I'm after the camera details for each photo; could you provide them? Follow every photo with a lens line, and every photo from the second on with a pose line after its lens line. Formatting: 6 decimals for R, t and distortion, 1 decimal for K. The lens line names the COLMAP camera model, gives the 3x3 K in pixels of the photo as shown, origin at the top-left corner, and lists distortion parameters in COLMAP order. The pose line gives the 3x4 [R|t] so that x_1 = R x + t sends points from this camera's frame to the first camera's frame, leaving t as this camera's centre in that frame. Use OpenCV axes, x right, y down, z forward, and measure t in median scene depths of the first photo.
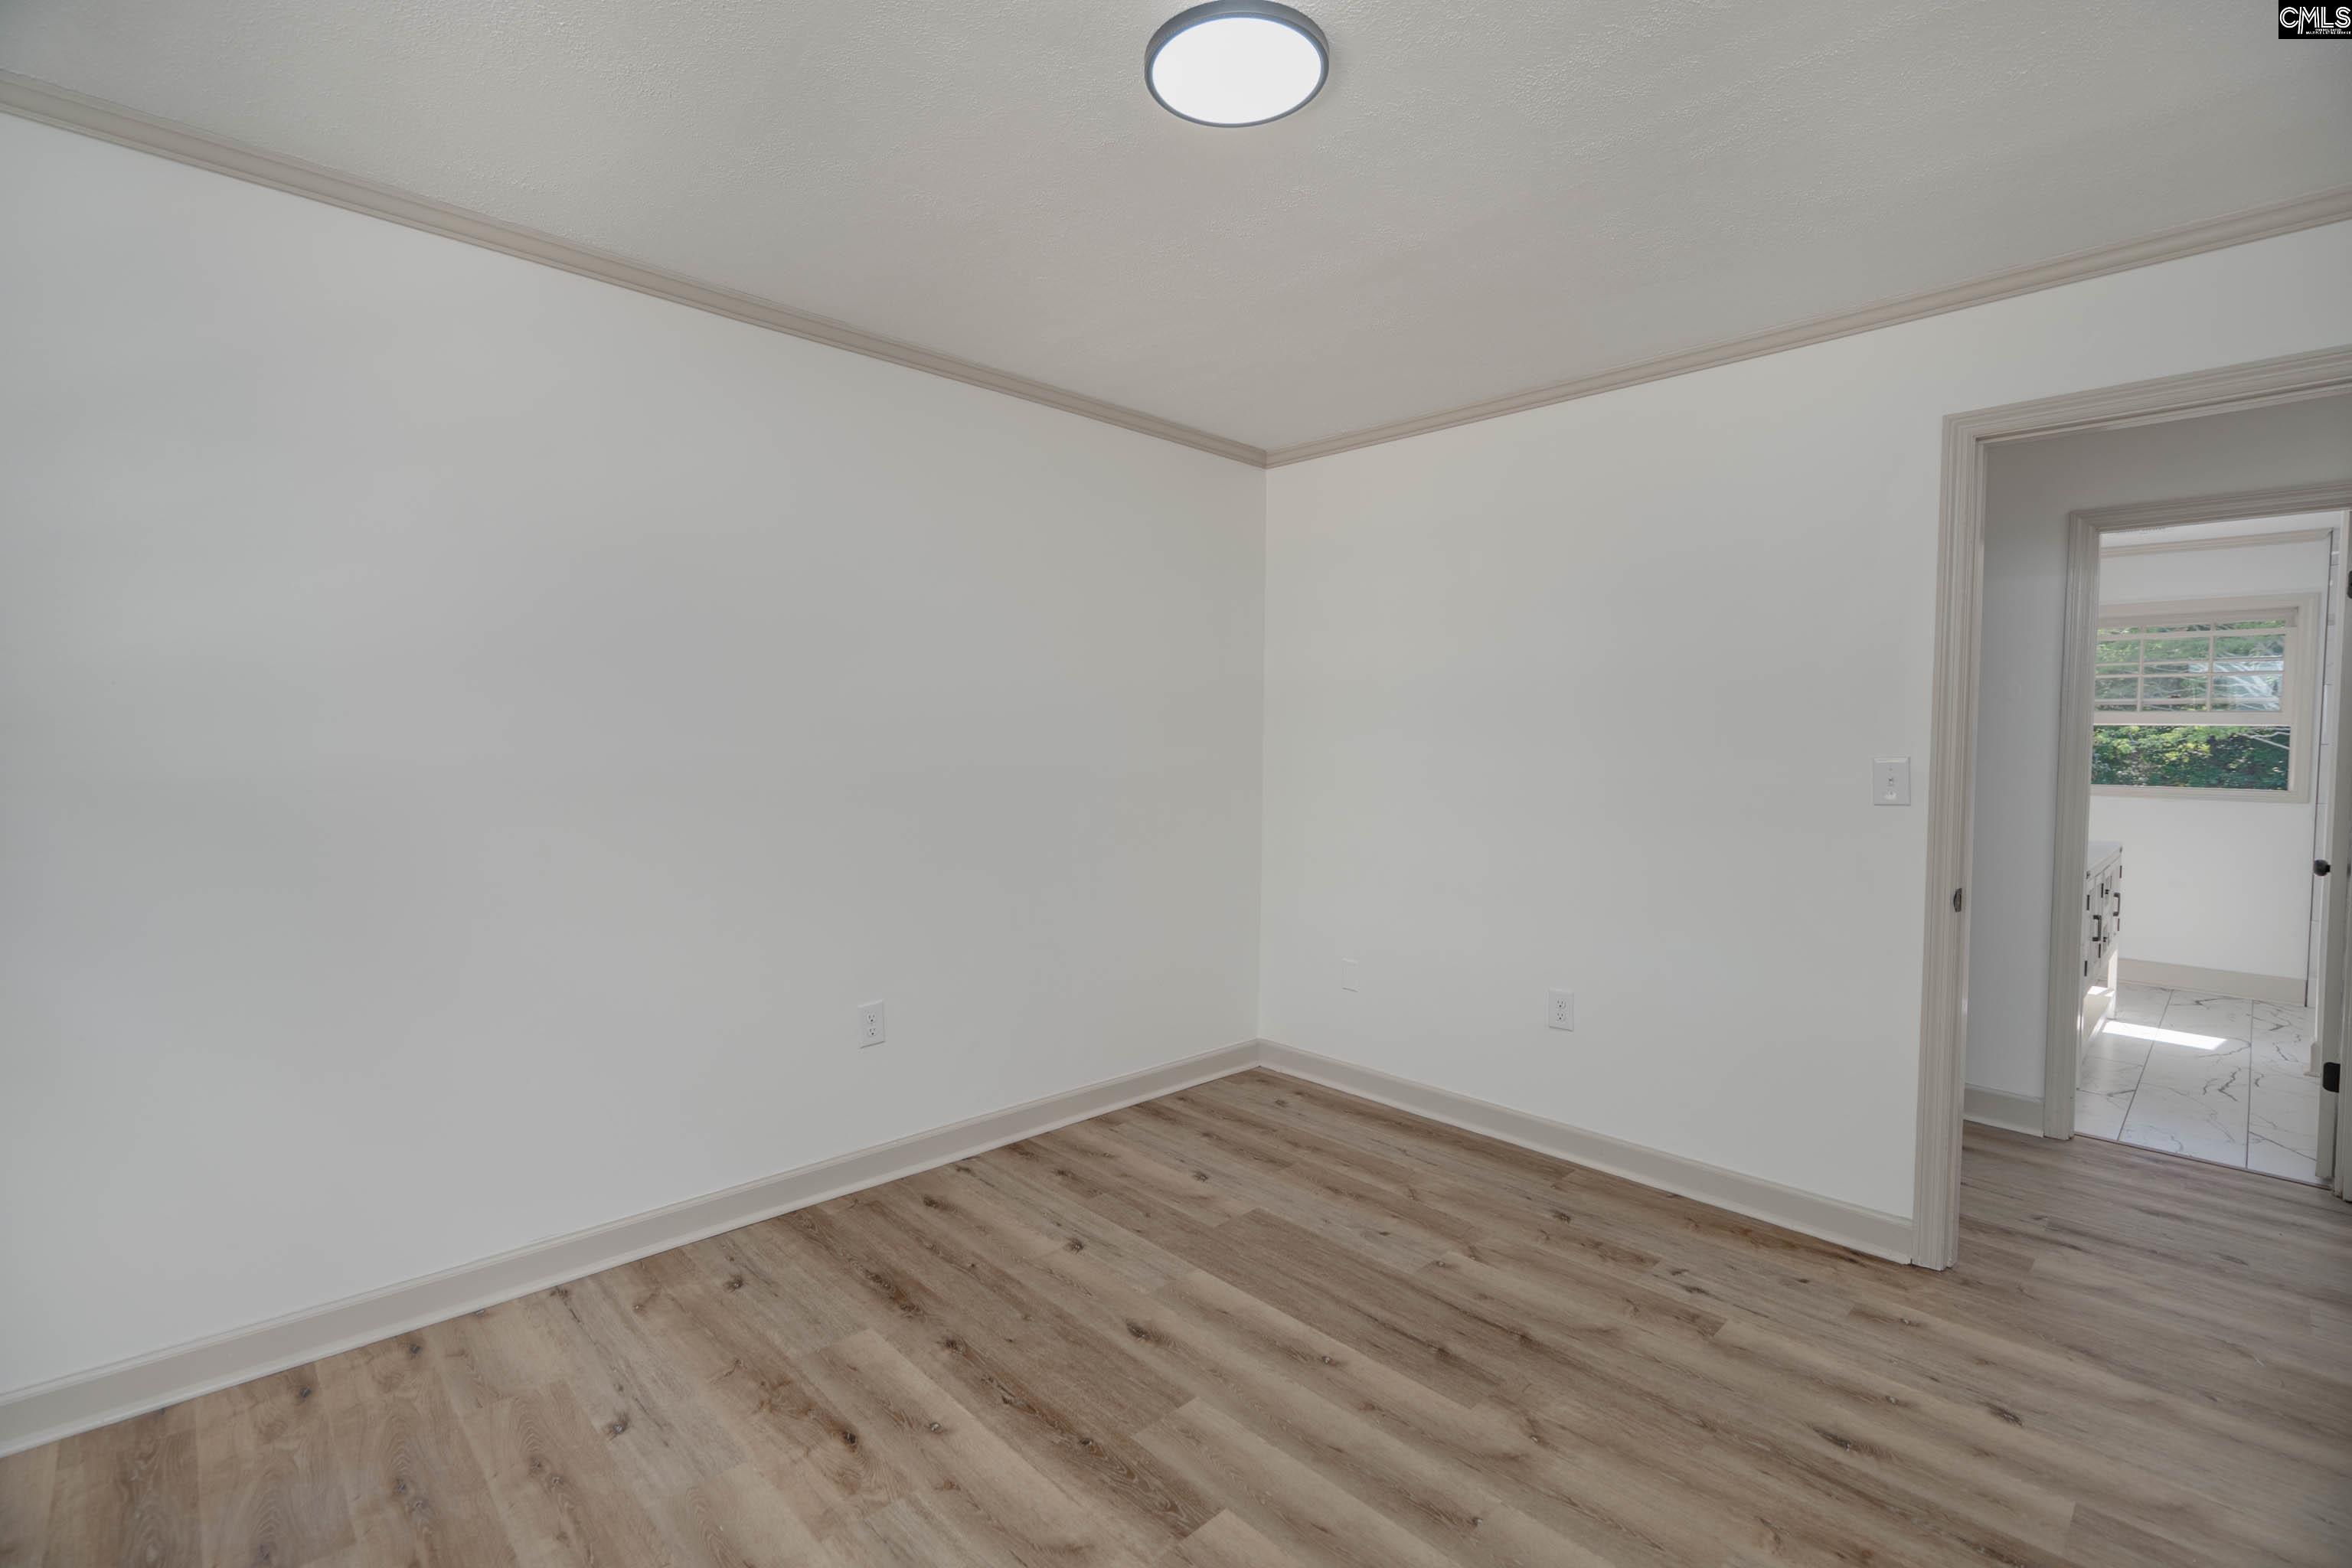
lens RADIAL K [[1052.7, 0, 1166.8], [0, 1052.7, 776.0], [0, 0, 1]] dist [-0.002651, 0.001299]
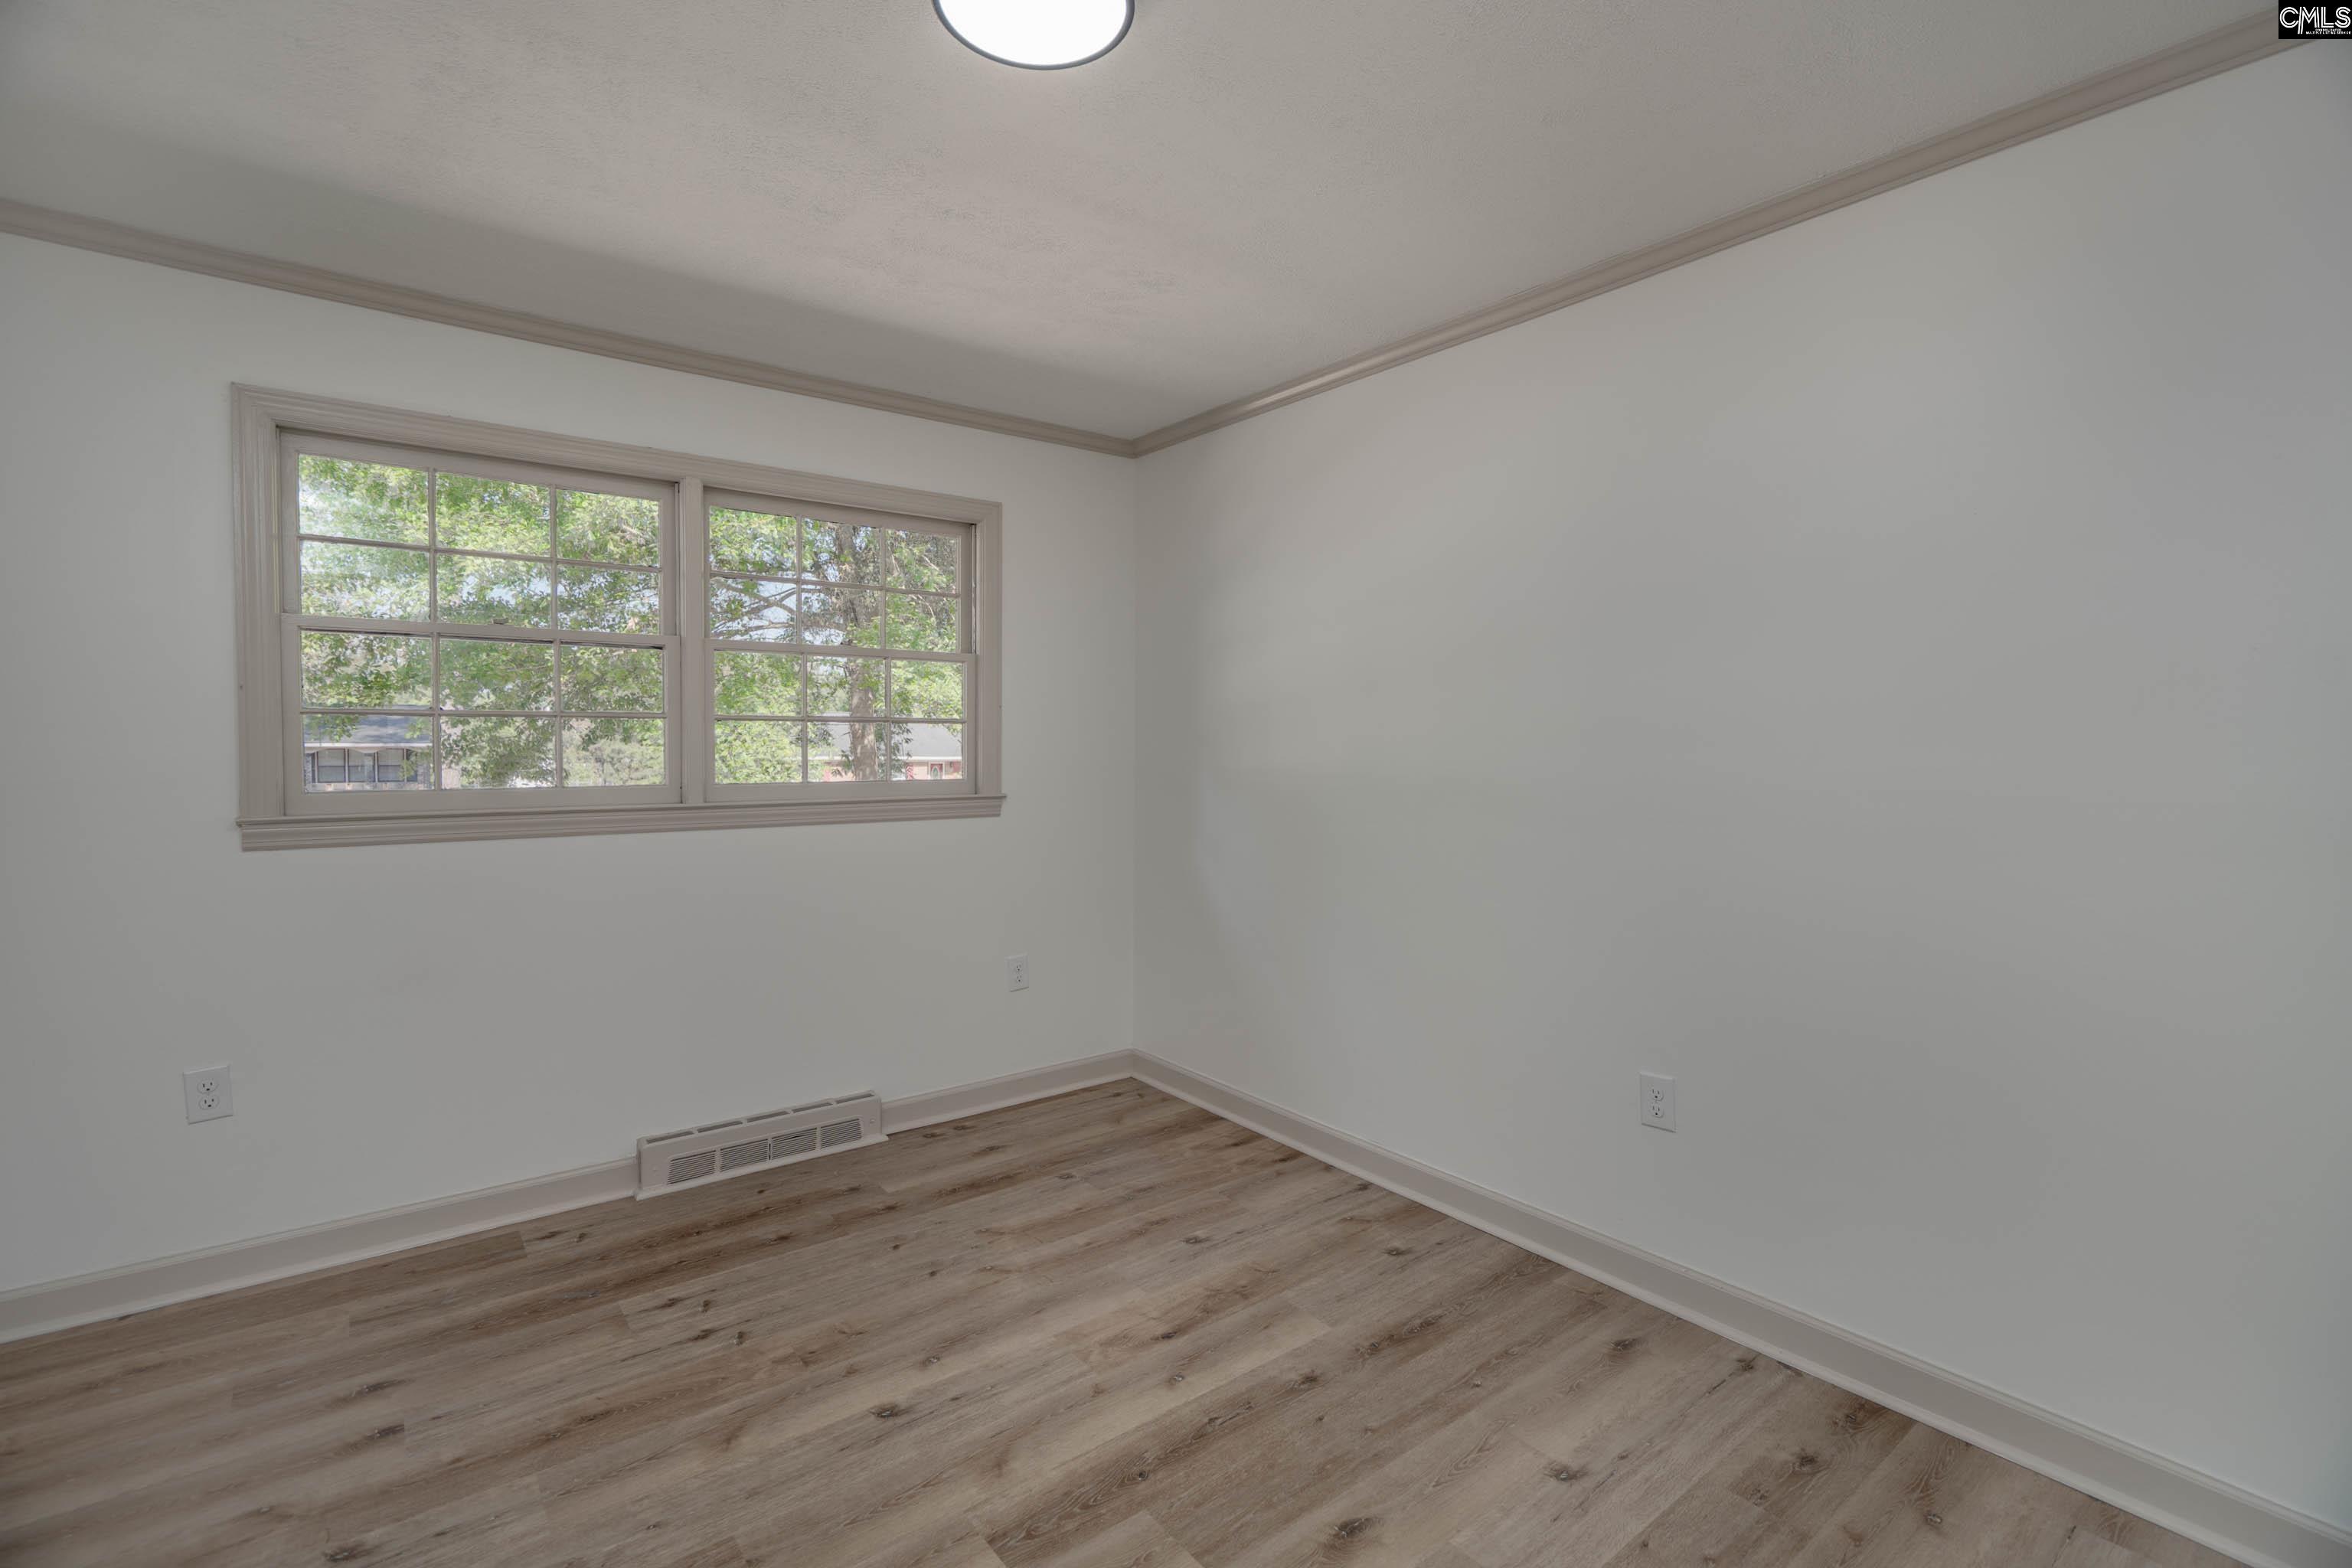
lens RADIAL K [[1052.7, 0, 1166.8], [0, 1052.7, 776.0], [0, 0, 1]] dist [-0.002651, 0.001299]
pose [[-0.108823, 0.021848, -0.993821, 0.738092], [-0.038278, 0.998925, 0.026151, -0.024594], [0.993324, 0.040887, -0.107870, 0.945753]]
